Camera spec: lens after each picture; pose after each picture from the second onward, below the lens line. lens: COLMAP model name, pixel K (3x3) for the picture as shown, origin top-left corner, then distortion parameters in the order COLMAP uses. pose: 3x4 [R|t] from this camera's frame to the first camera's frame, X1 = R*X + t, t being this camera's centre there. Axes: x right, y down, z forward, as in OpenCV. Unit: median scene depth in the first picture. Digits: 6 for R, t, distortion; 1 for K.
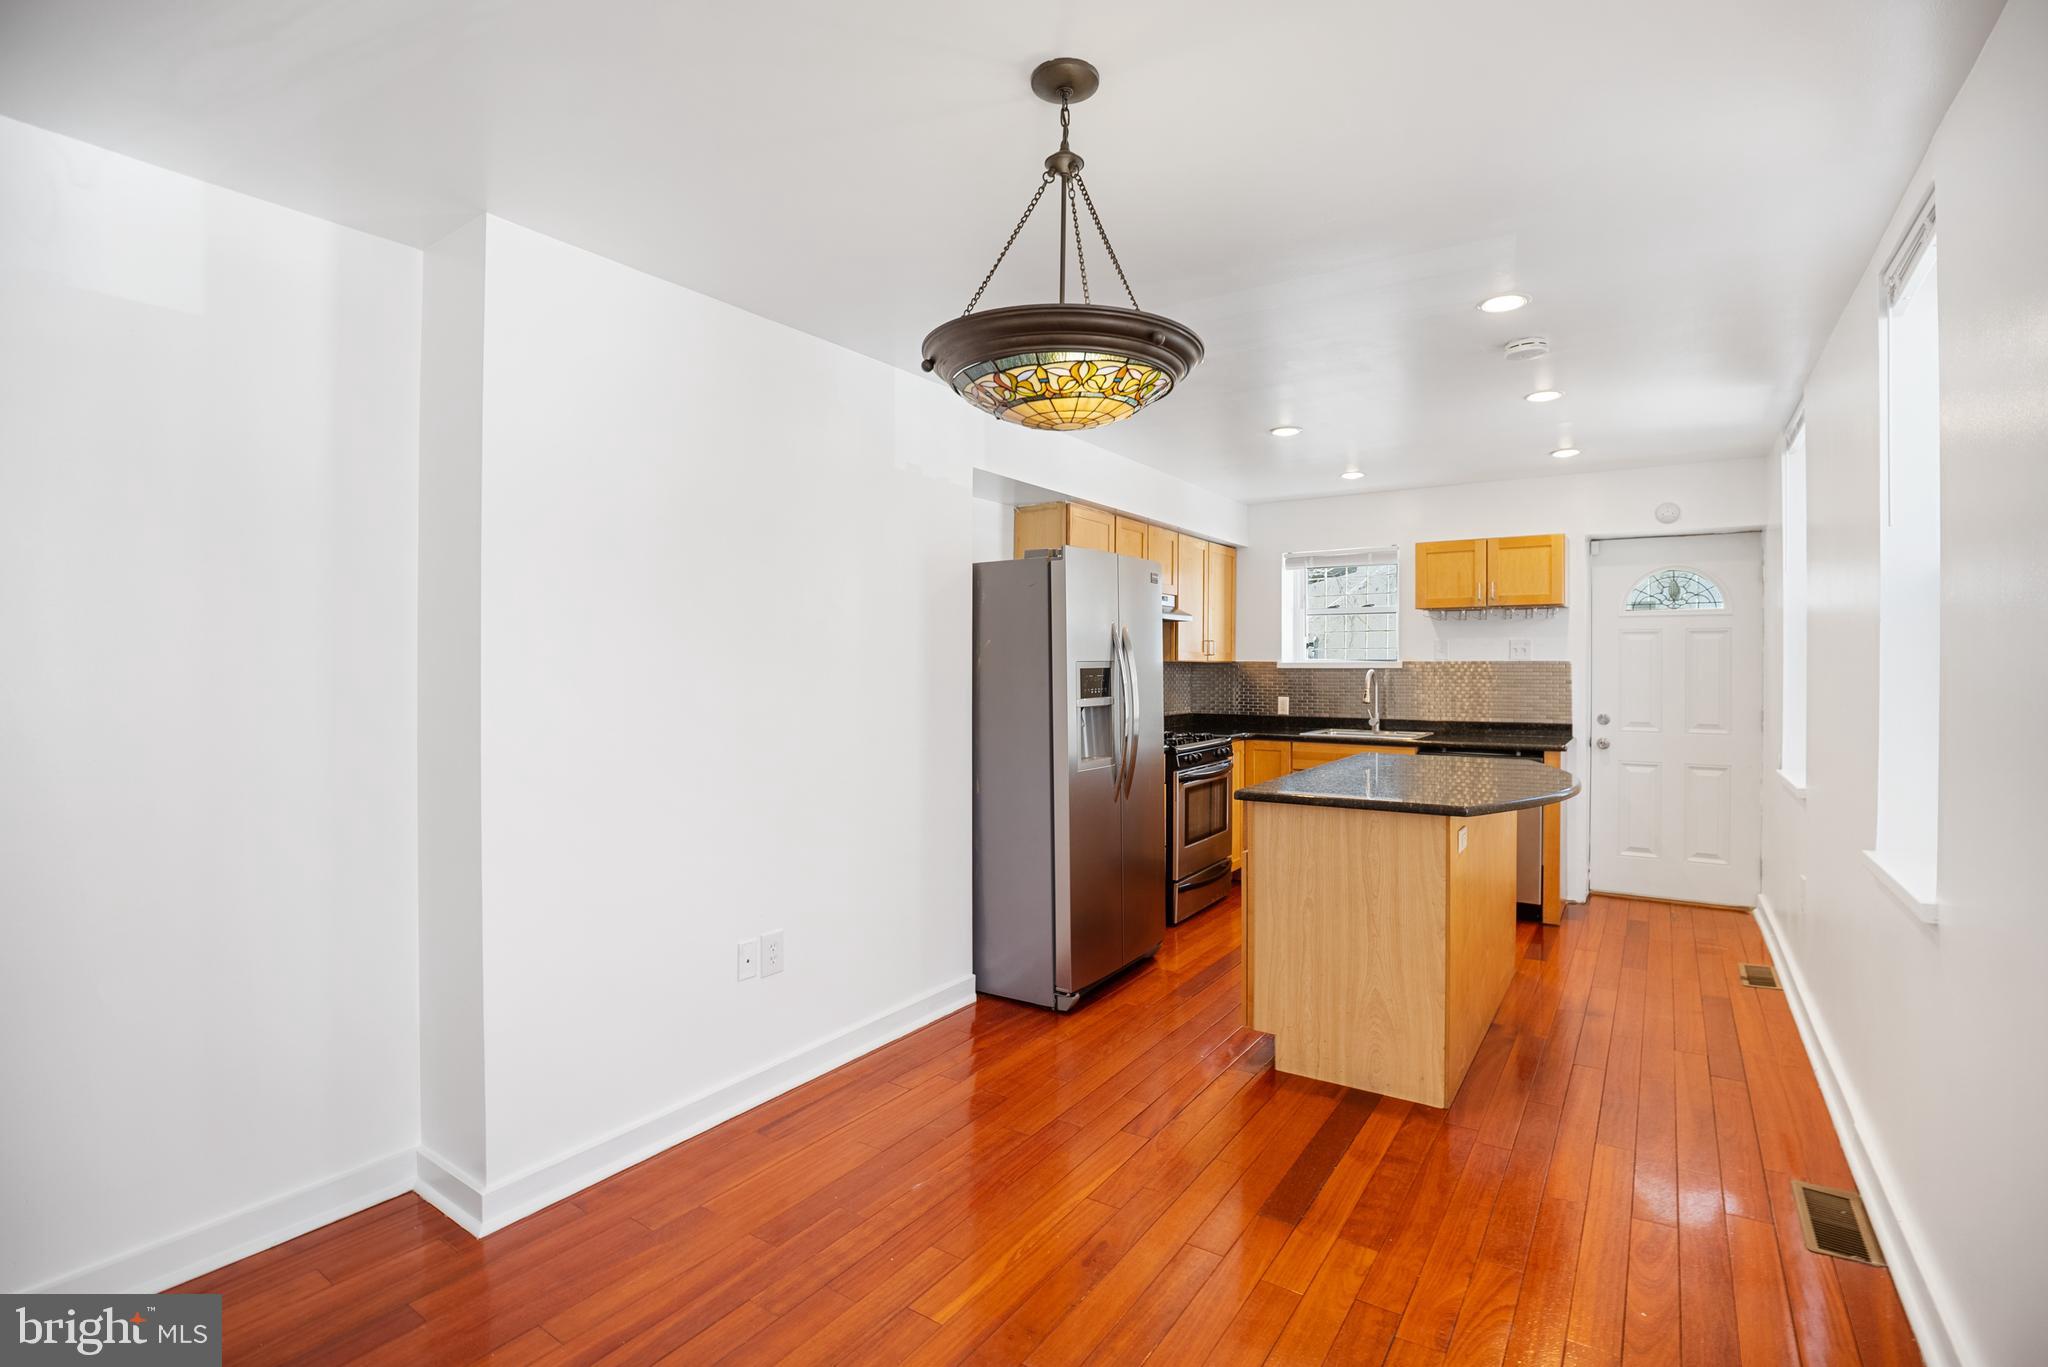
lens RADIAL K [[937.3, 0, 1022.9], [0, 937.3, 681.6], [0, 0, 1]] dist [-0.034425, 0.004622]
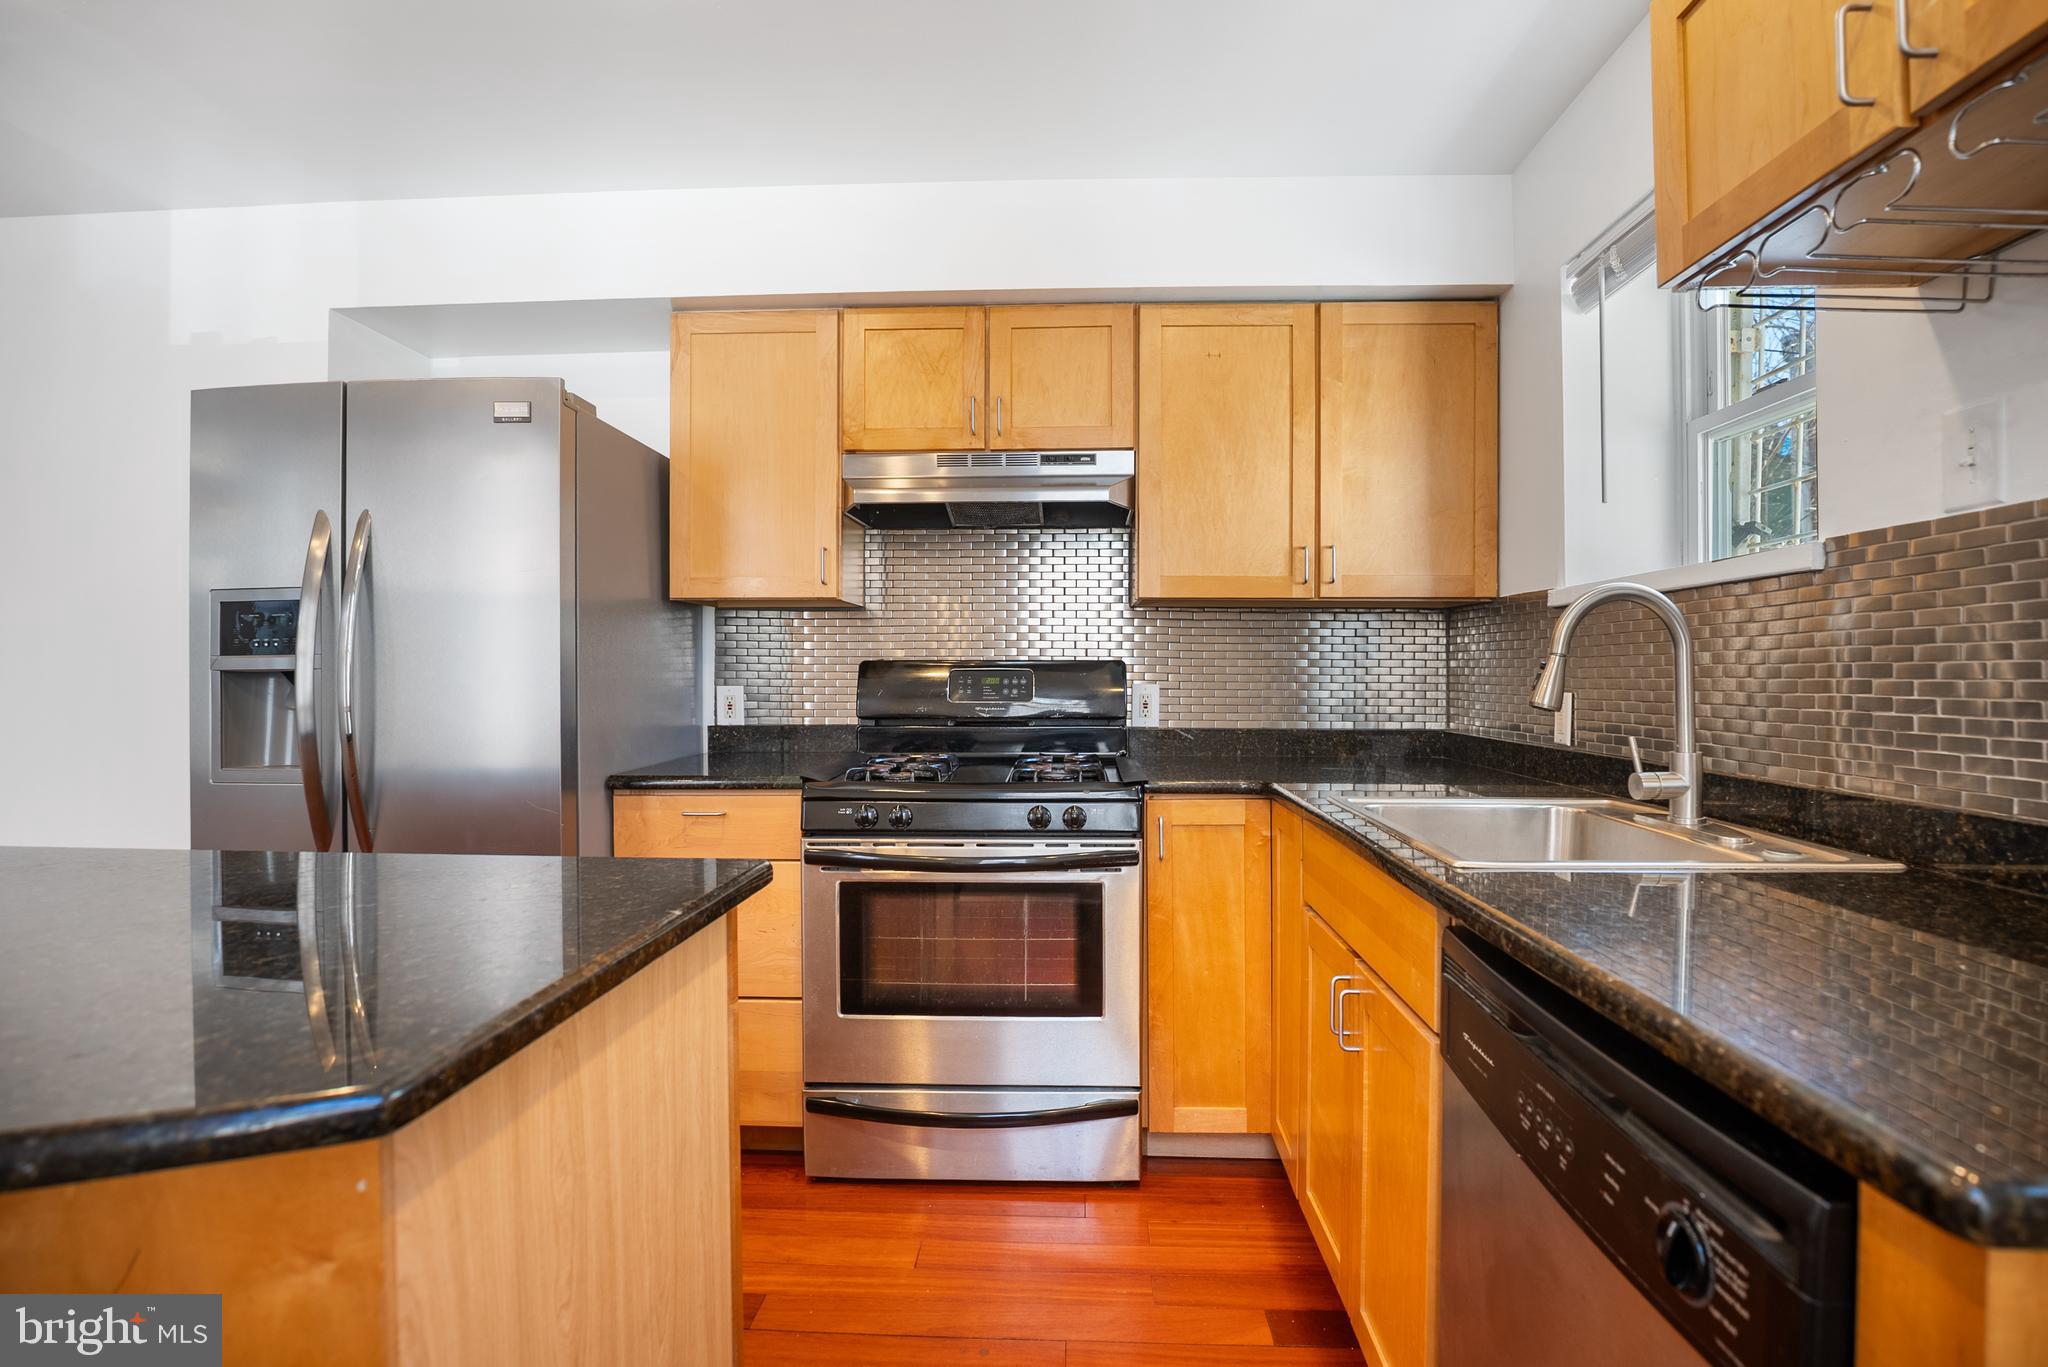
lens RADIAL K [[937.3, 0, 1030.9], [0, 937.3, 673.1], [0, 0, 1]] dist [-0.034425, 0.004622]
pose [[0.533568, 0.001209, -0.845756, 0.535992], [-0.014102, 0.999873, -0.007467, 0.017827], [0.845640, 0.015910, 0.533517, 0.769510]]
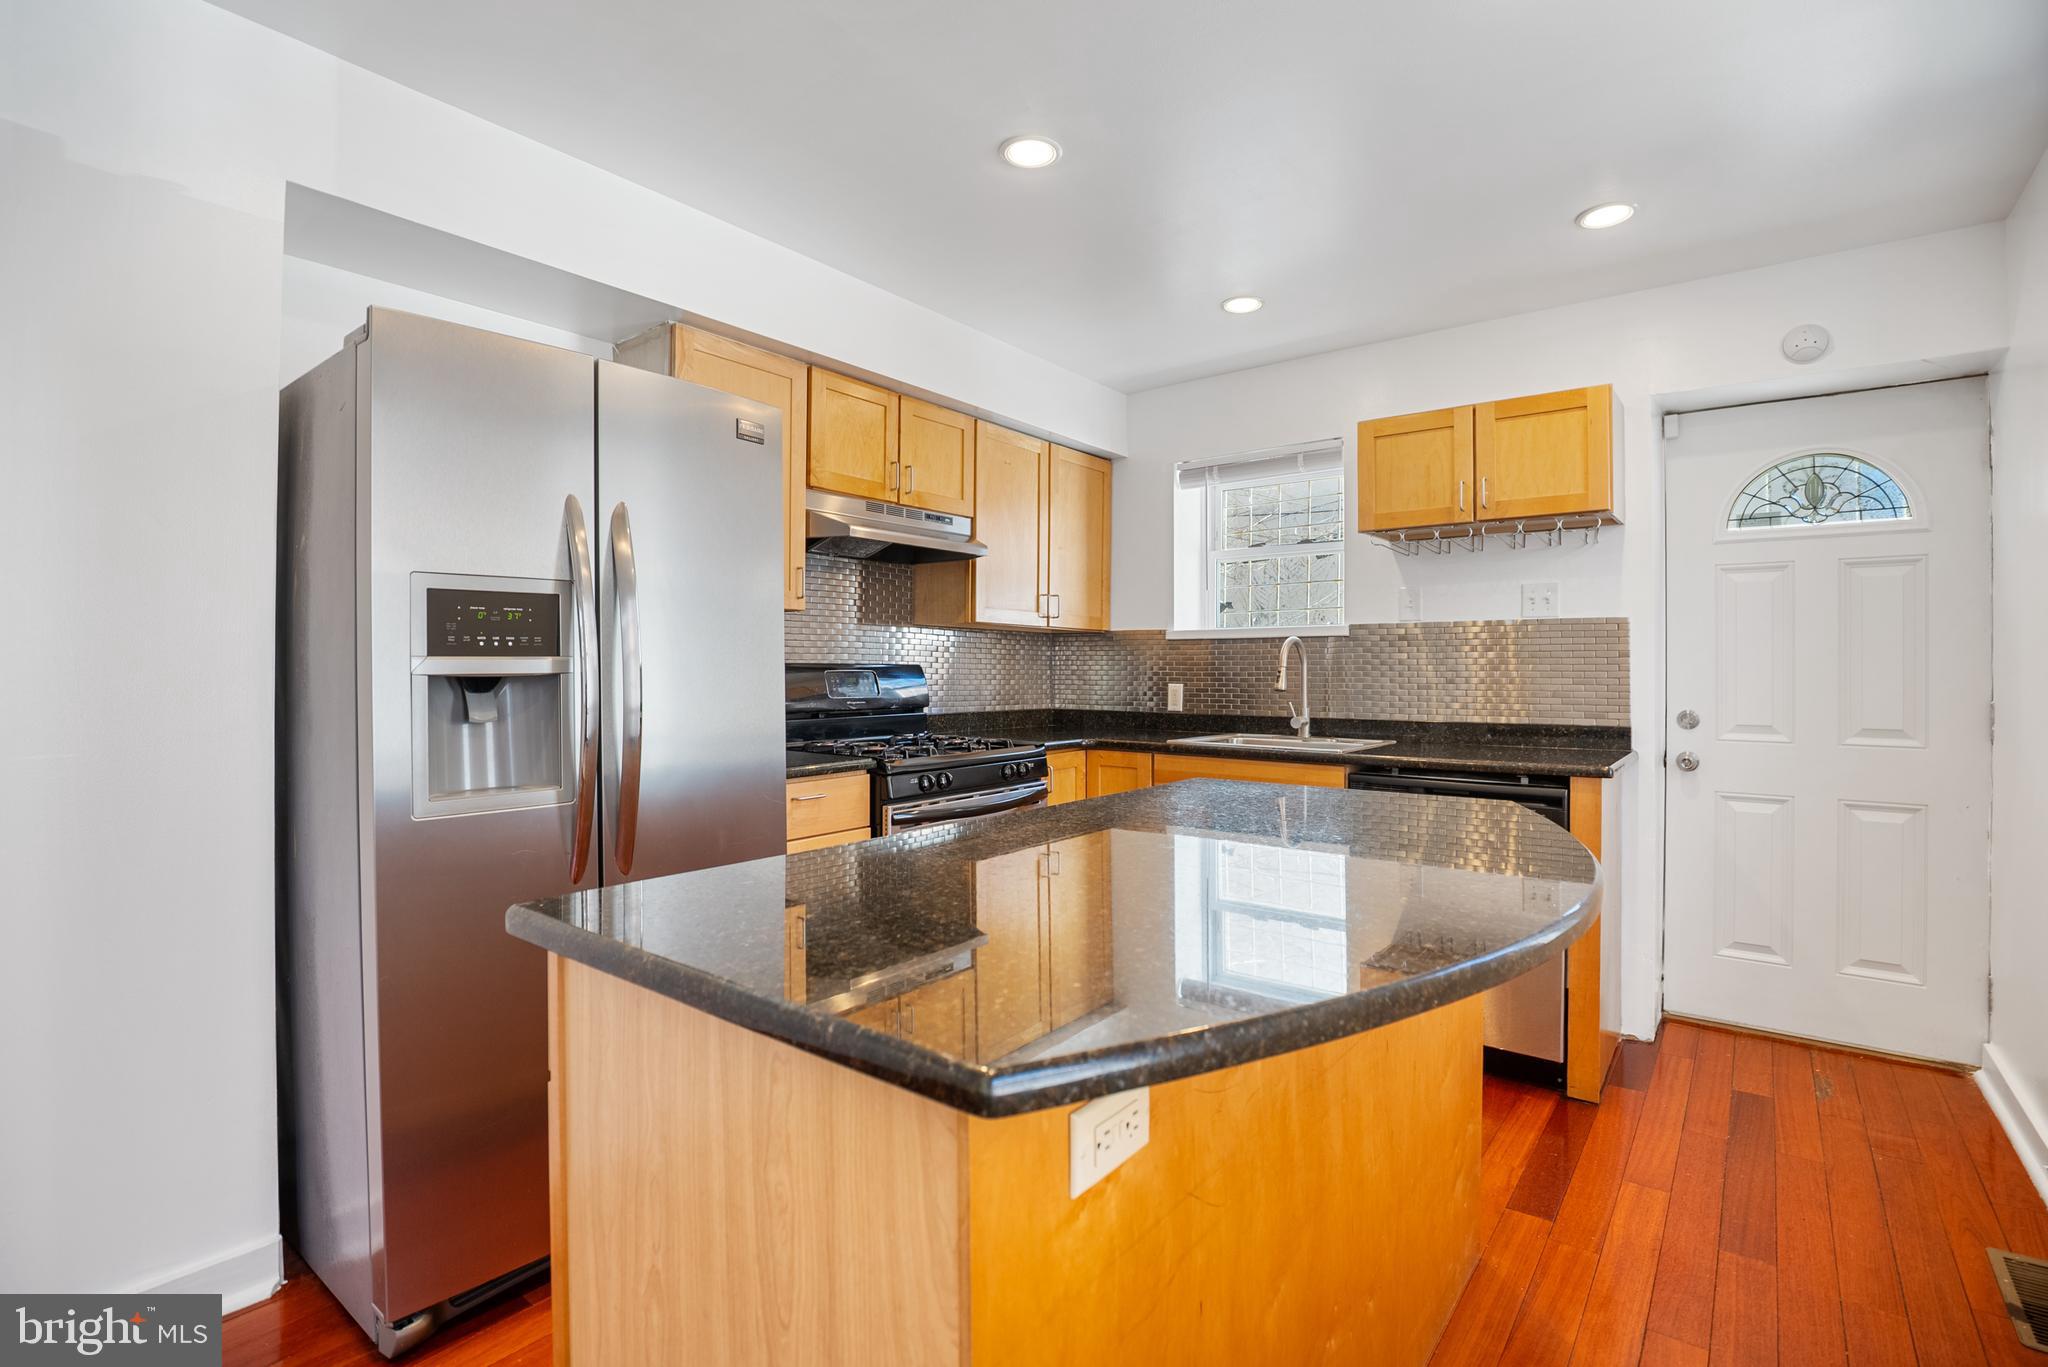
lens RADIAL K [[937.3, 0, 1028.4], [0, 937.3, 677.3], [0, 0, 1]] dist [-0.034425, 0.004622]
pose [[0.997655, 0.003083, -0.068377, 0.258751], [-0.003743, 0.999948, -0.009524, 0.021642], [0.068344, 0.009758, 0.997614, 0.401821]]
